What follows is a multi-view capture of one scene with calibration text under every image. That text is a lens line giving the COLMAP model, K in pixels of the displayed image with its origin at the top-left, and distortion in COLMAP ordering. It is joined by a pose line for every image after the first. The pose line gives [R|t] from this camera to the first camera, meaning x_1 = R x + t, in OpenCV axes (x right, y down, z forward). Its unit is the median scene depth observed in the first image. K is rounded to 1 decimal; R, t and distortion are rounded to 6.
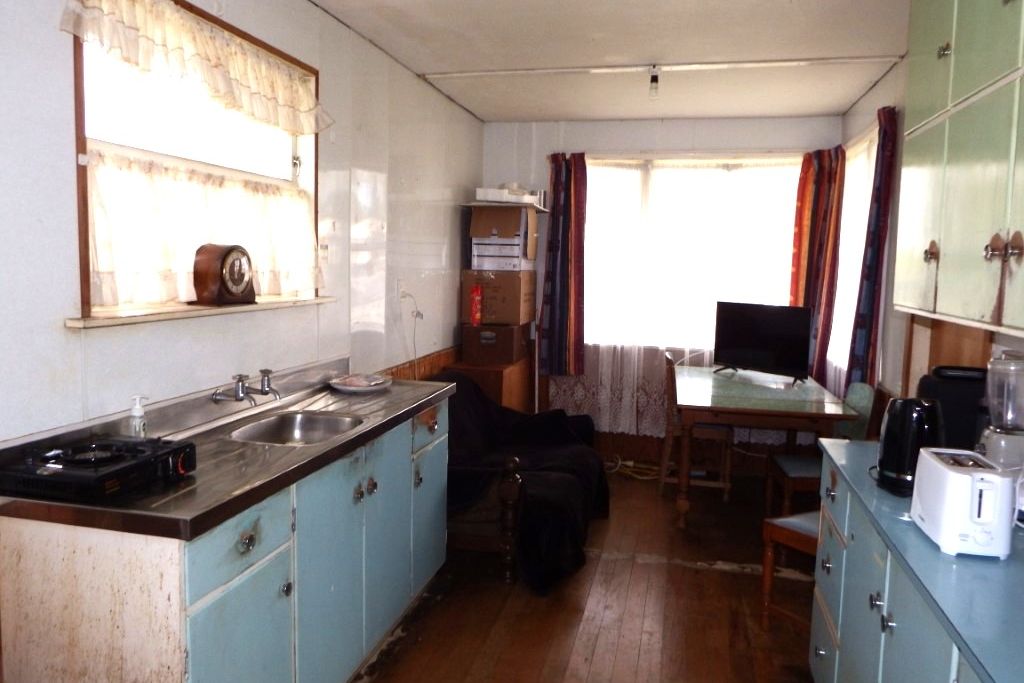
lens RADIAL K [[722.8, 0, 512.0], [0, 722.8, 341.5], [0, 0, 1]] dist [-0.024390, 0.002714]
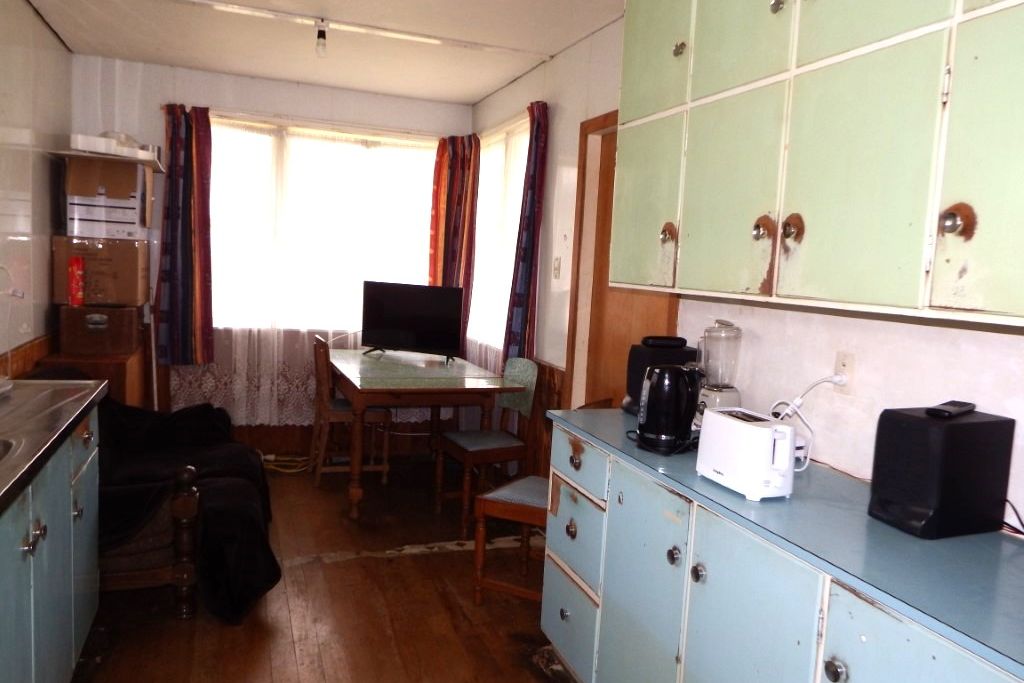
lens RADIAL K [[722.8, 0, 512.0], [0, 722.8, 341.5], [0, 0, 1]] dist [-0.024390, 0.002714]
pose [[0.831757, -0.031088, 0.554269, -0.090560], [0.018996, 0.999440, 0.027550, 0.003119], [-0.554815, -0.012385, 0.831882, 0.079068]]
